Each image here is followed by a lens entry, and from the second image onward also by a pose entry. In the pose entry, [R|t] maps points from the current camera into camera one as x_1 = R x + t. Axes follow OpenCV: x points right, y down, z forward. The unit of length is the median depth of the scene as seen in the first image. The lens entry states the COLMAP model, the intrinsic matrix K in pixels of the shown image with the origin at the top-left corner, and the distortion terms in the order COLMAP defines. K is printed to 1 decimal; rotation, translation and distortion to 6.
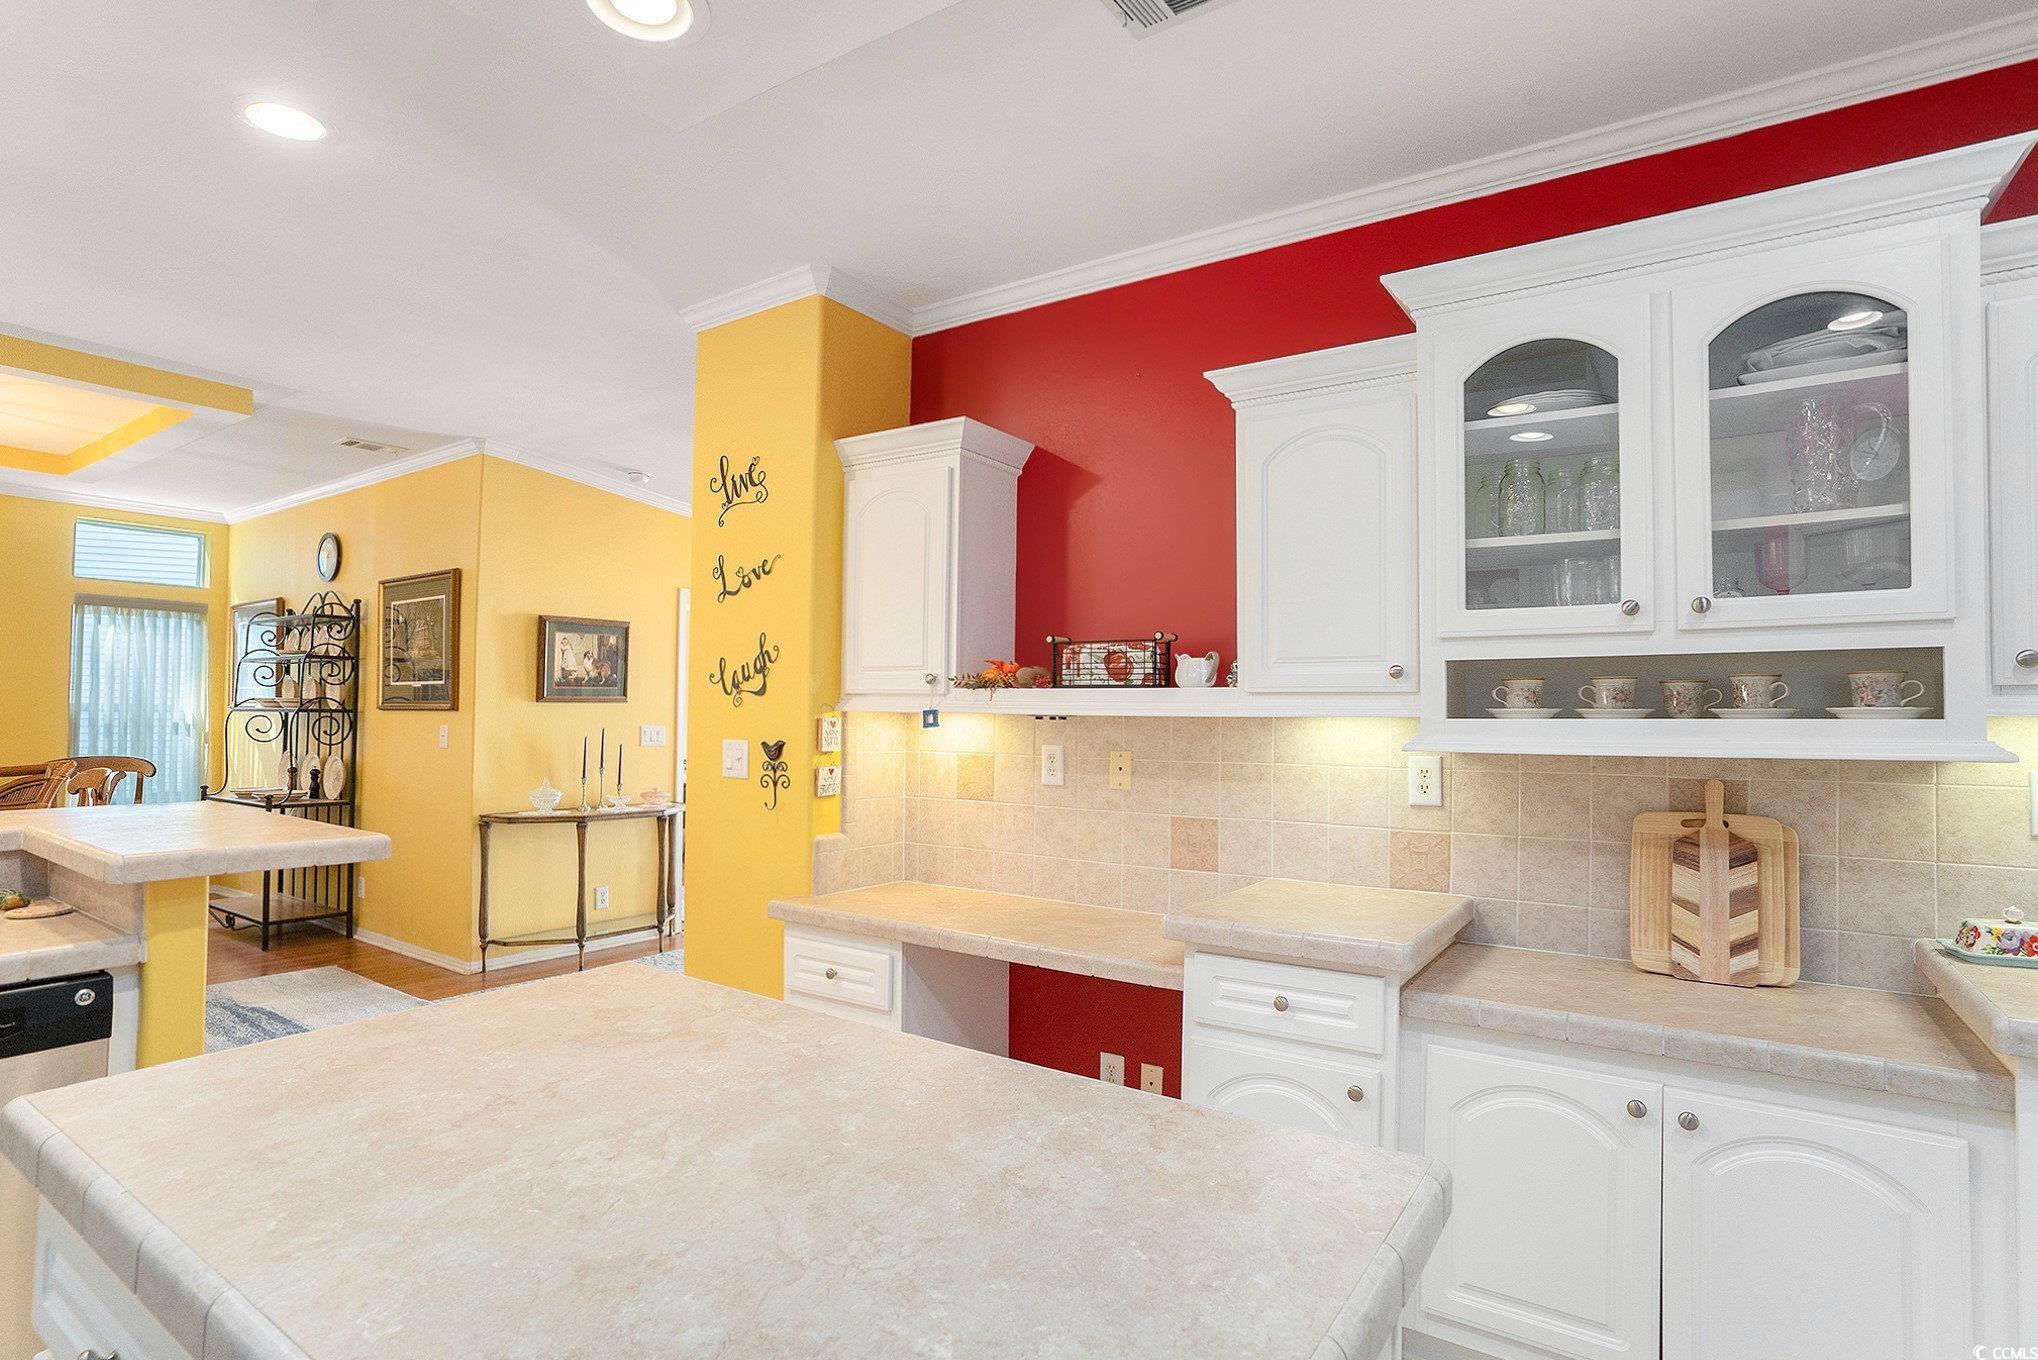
lens RADIAL K [[1009.2, 0, 1017.2], [0, 1009.2, 687.1], [0, 0, 1]] dist [-0.051987, 0.009183]
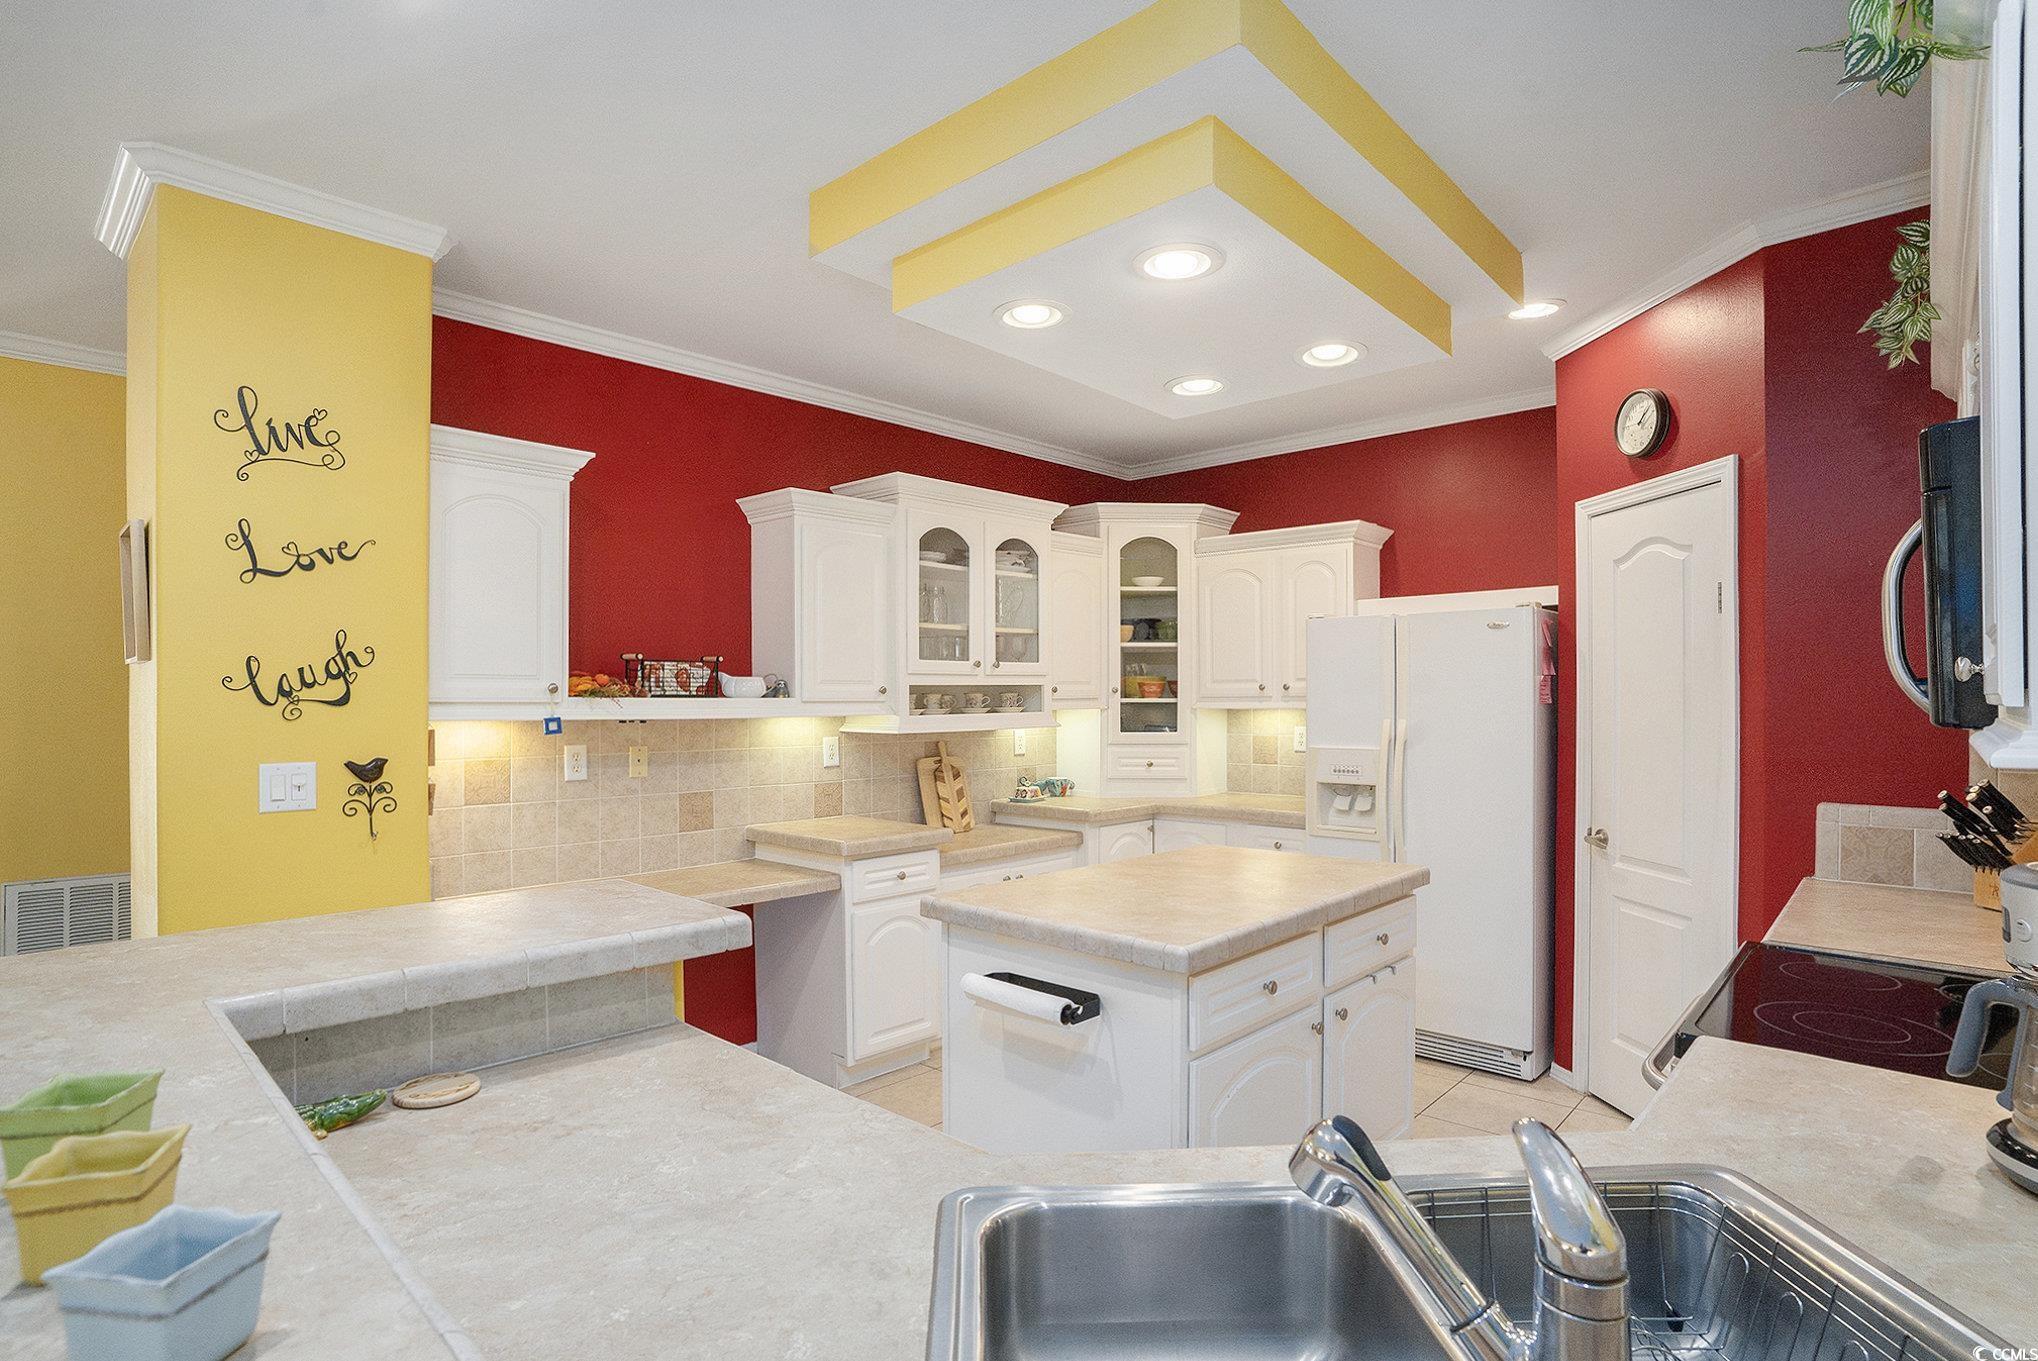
lens RADIAL K [[1009.2, 0, 1019.9], [0, 1009.2, 683.3], [0, 0, 1]] dist [-0.051987, 0.009183]
pose [[0.169805, 0.002786, 0.985474, -0.990070], [-0.026052, 0.999659, 0.001663, -0.026963], [-0.985133, -0.025956, 0.169819, 0.323005]]
